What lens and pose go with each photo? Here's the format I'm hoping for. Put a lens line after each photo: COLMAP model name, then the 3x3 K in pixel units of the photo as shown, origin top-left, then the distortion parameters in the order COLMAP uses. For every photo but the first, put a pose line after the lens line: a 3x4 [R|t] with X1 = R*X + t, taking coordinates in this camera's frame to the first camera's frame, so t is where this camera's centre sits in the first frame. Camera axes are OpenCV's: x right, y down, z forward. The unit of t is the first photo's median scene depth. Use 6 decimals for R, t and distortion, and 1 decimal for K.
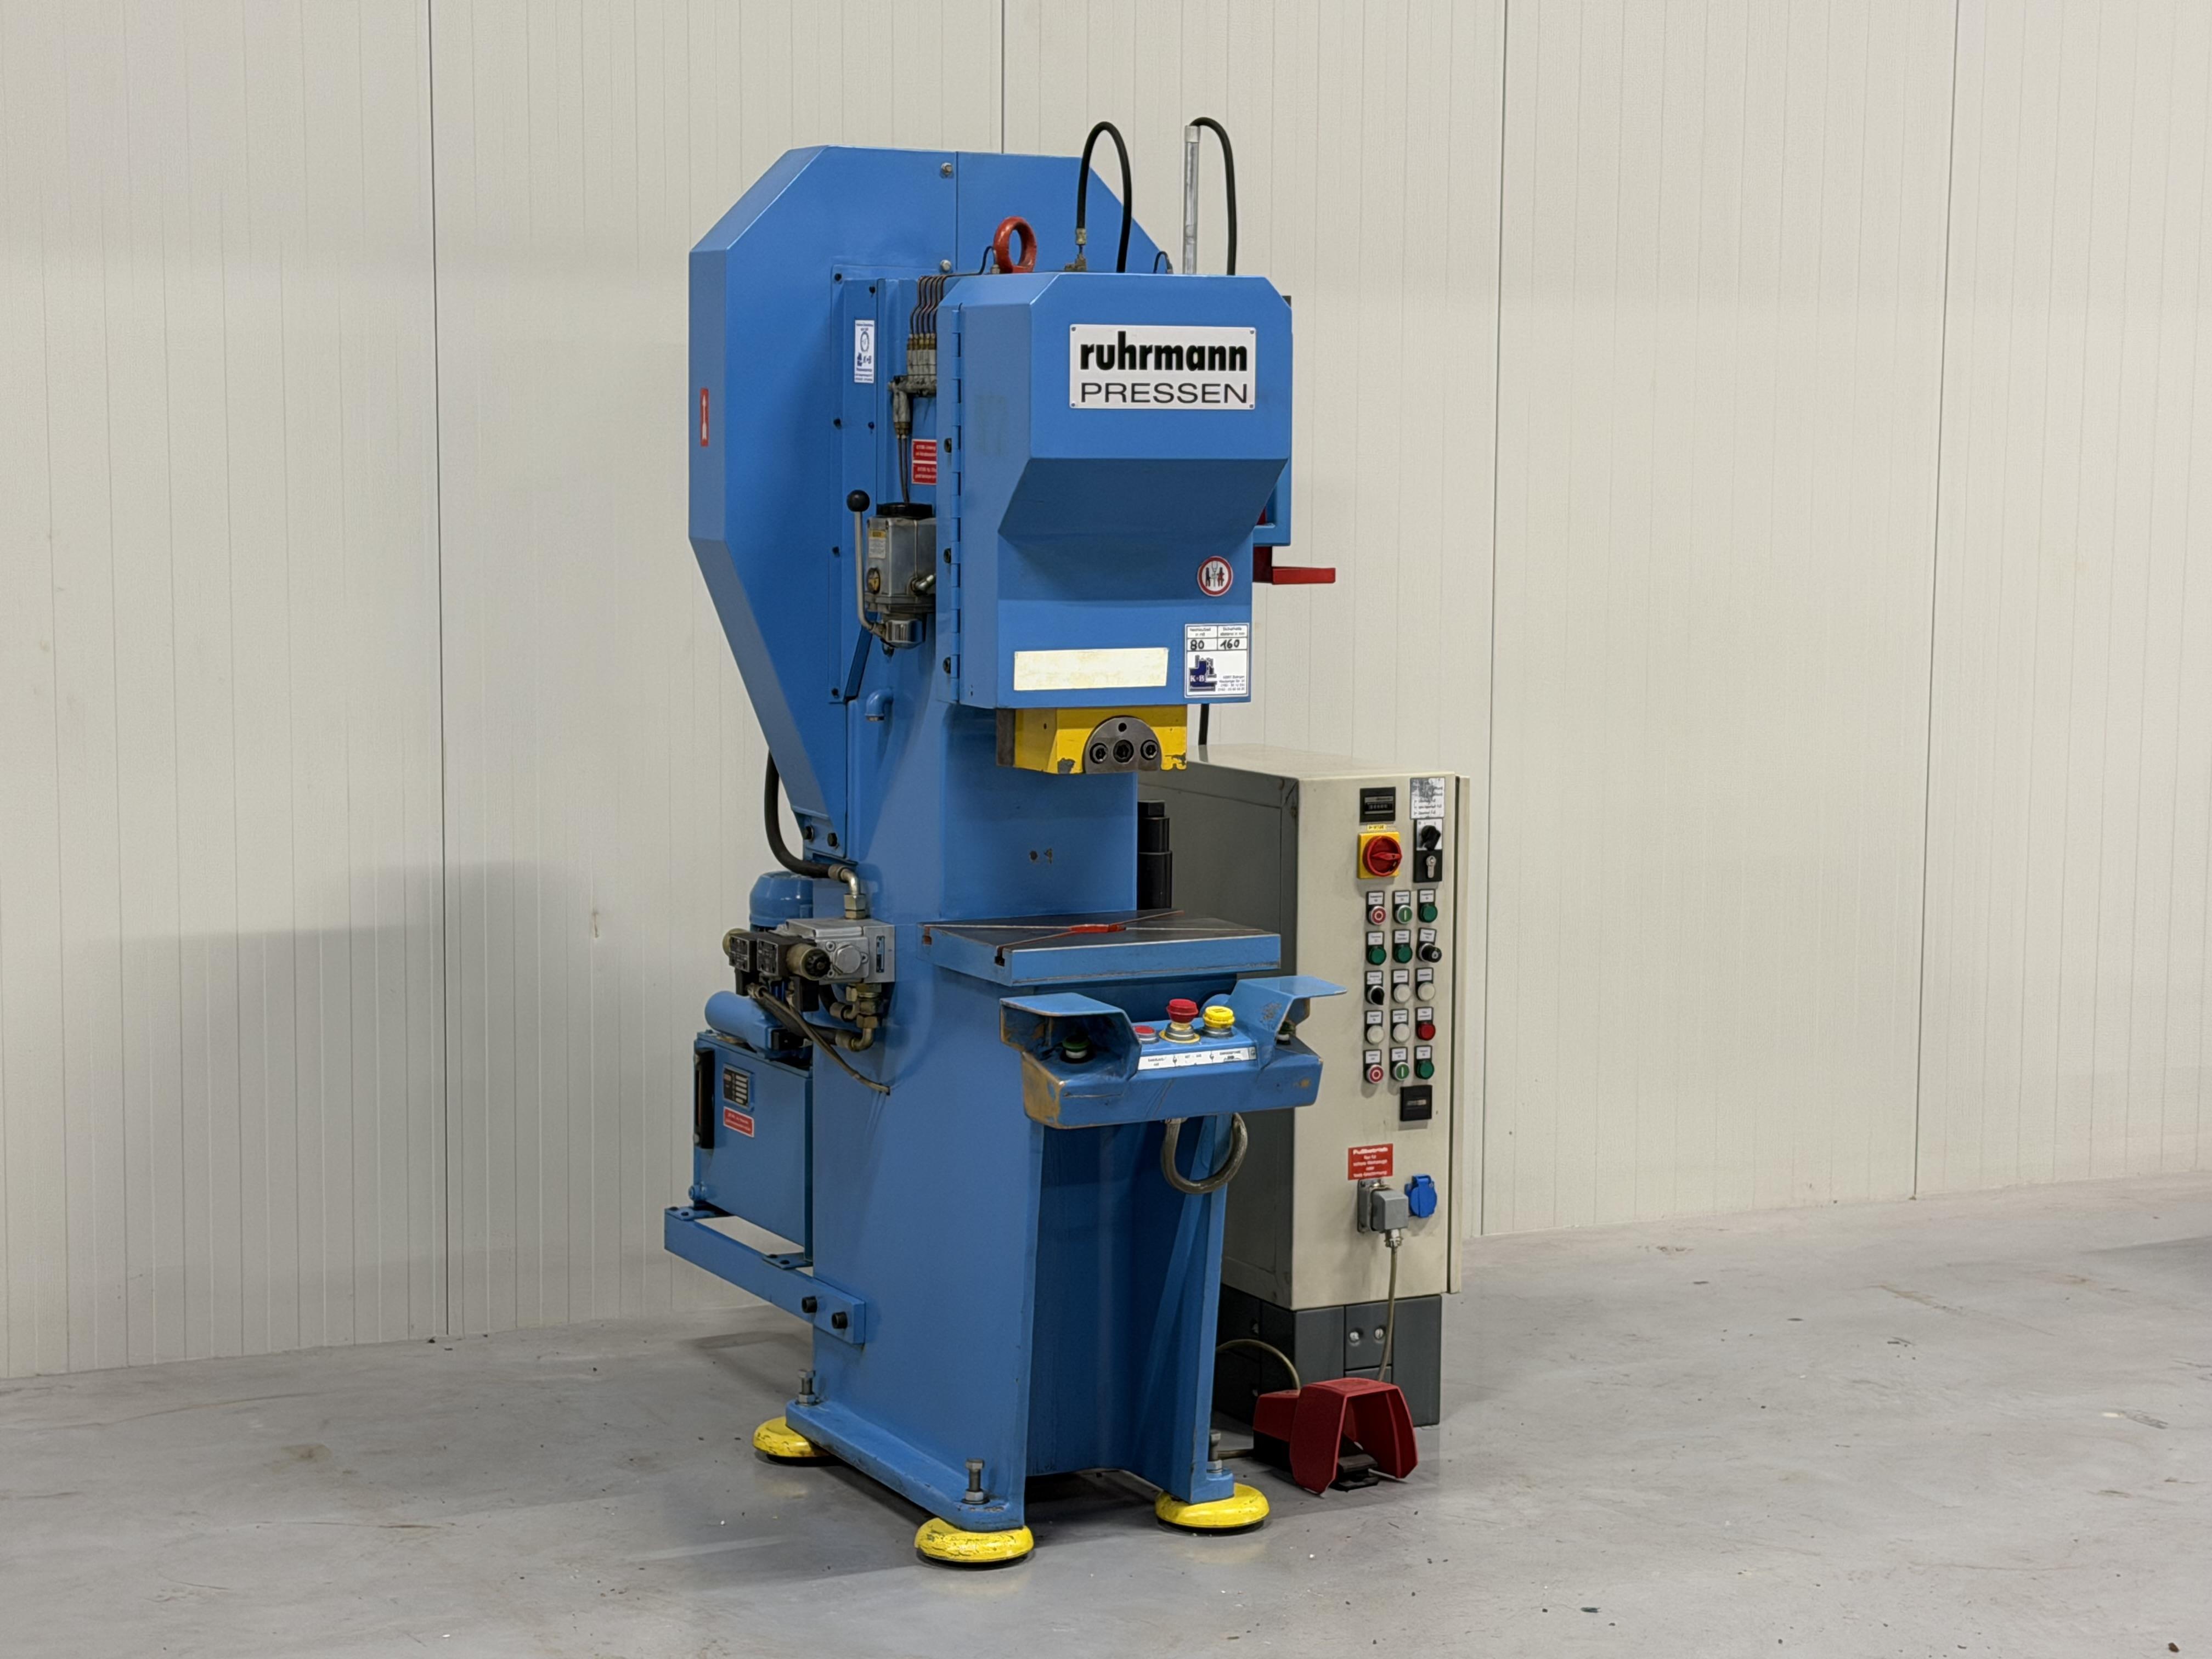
lens RADIAL K [[3967.5, 0, 1114.1], [0, 3967.5, 852.1], [0, 0, 1]] dist [0.142115, 0.000000]
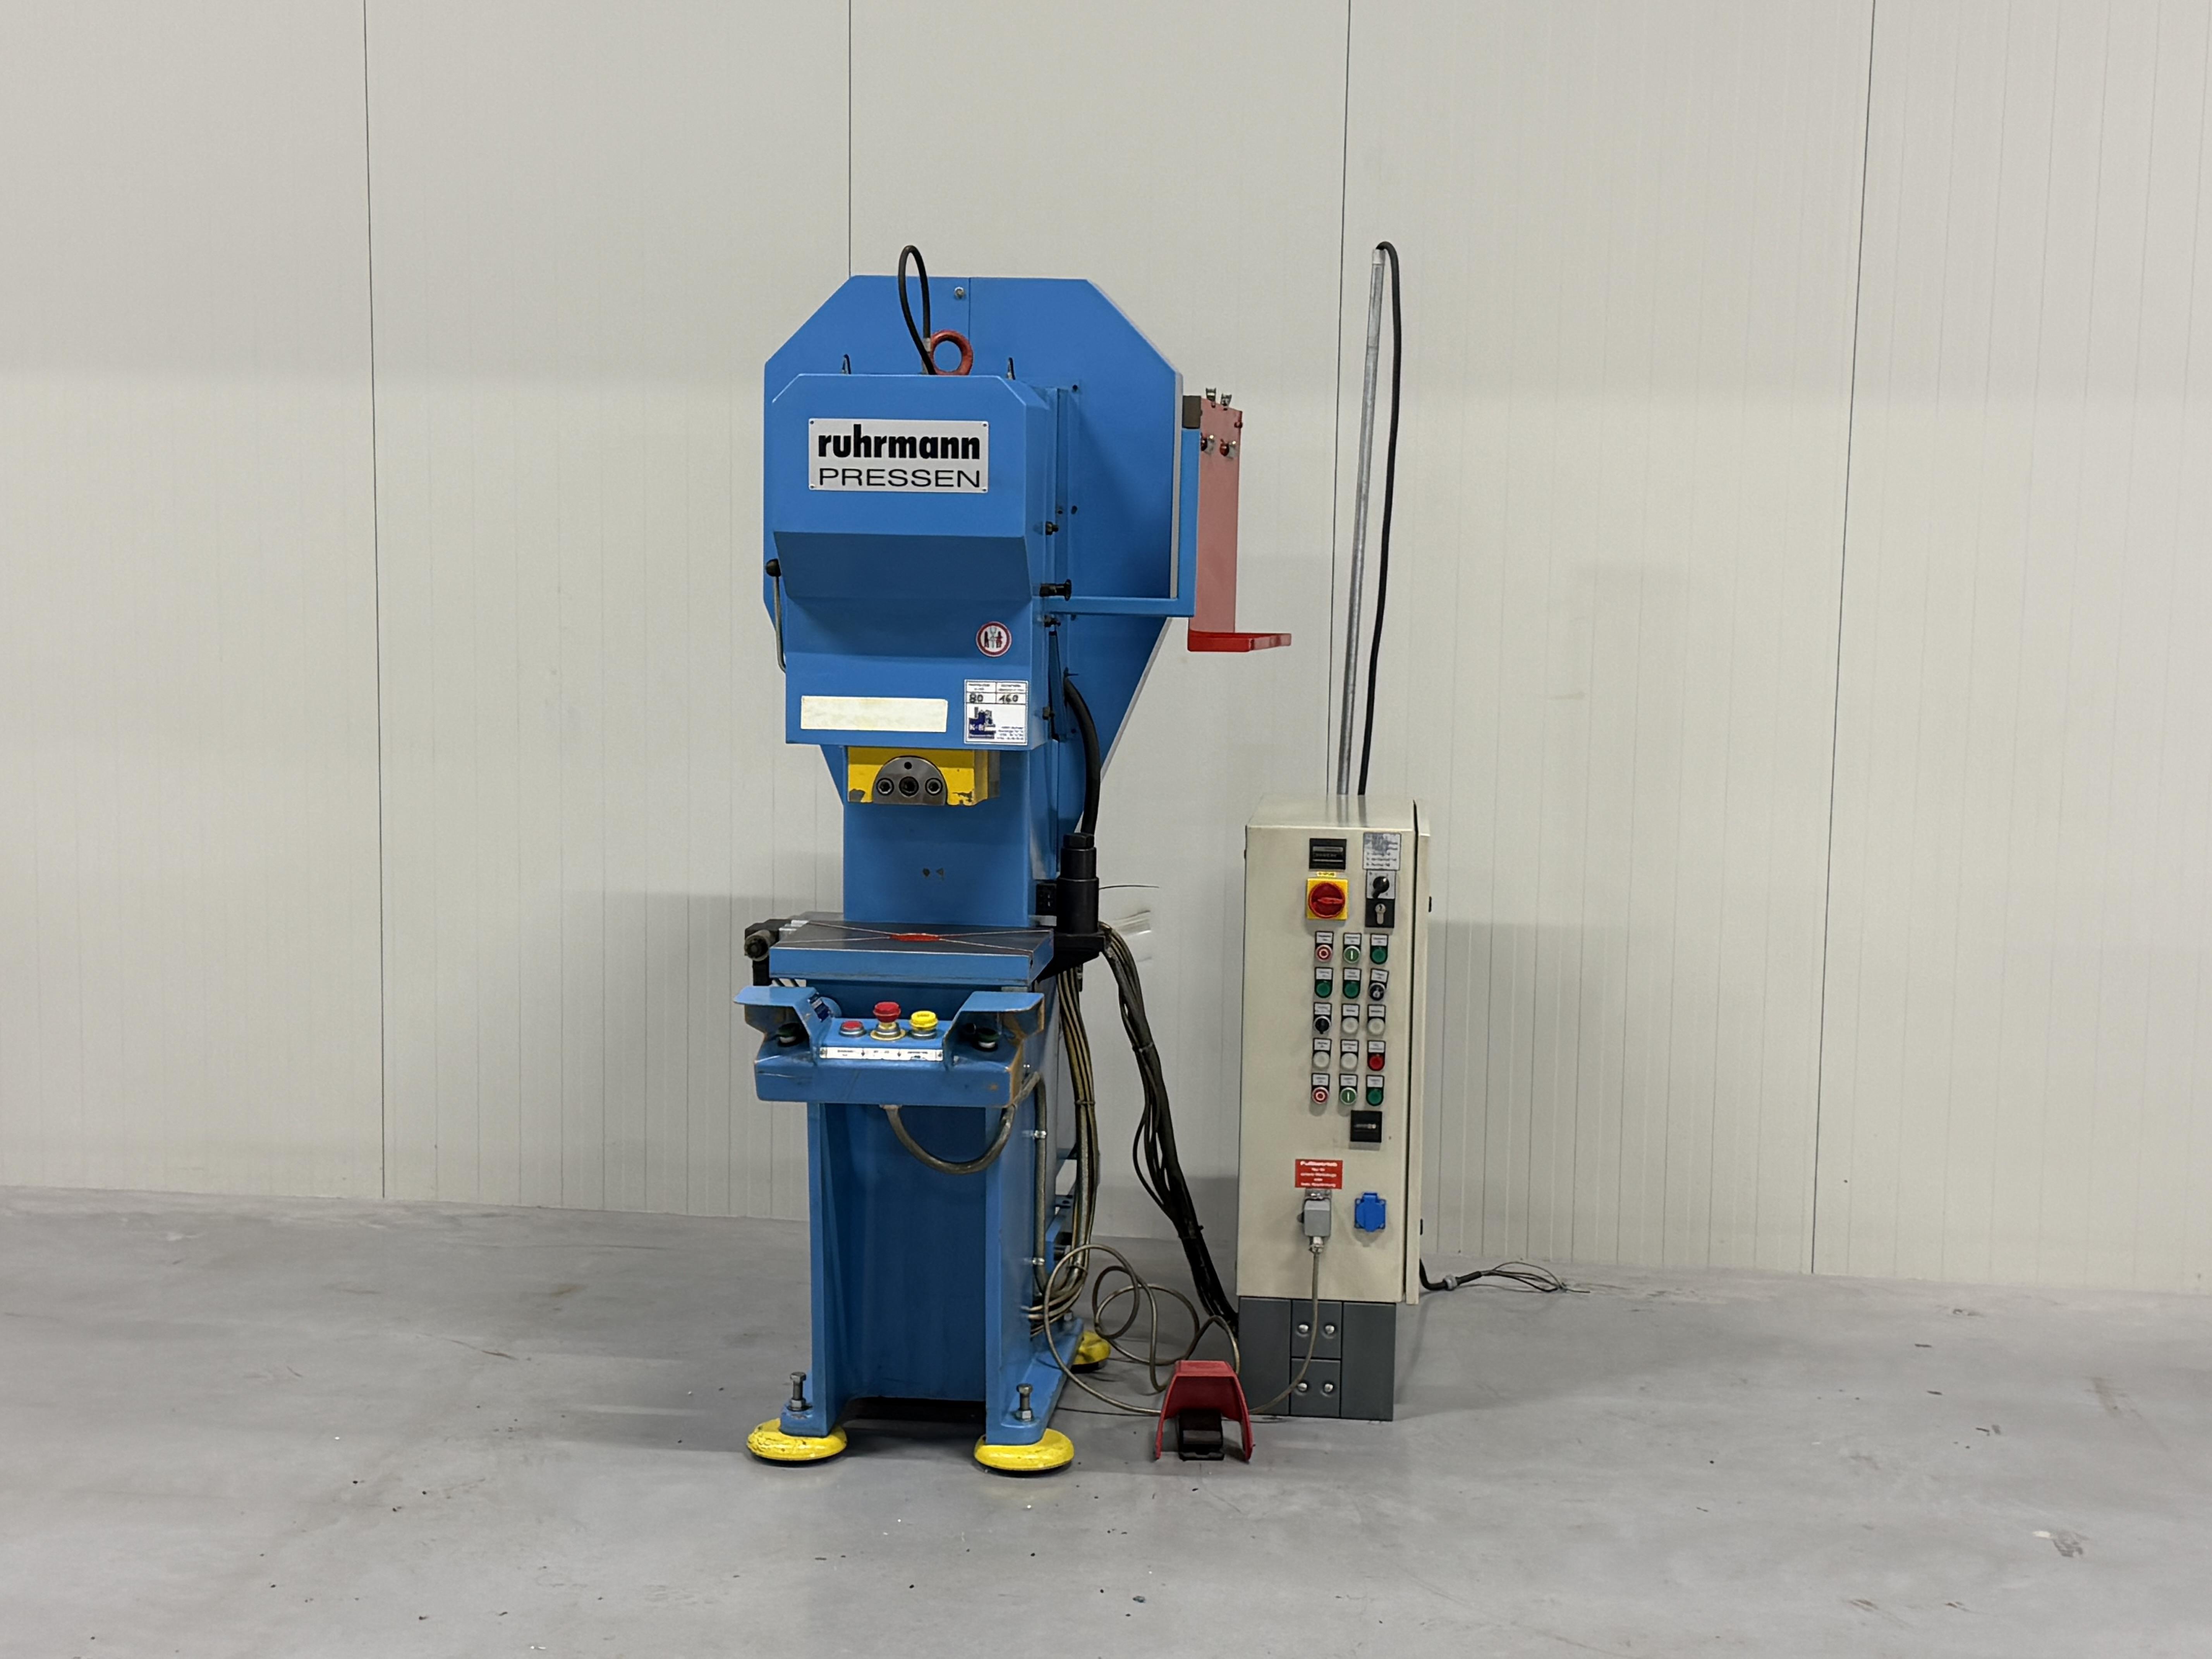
lens RADIAL K [[3034.5, 0, 1114.3], [0, 3034.5, 842.1], [0, 0, 1]] dist [0.140499, 0.000000]
pose [[0.834690, 0.067637, -0.546551, 0.502126], [-0.070426, 0.997391, 0.015876, -0.025559], [0.546199, 0.025240, 0.837275, 0.267376]]
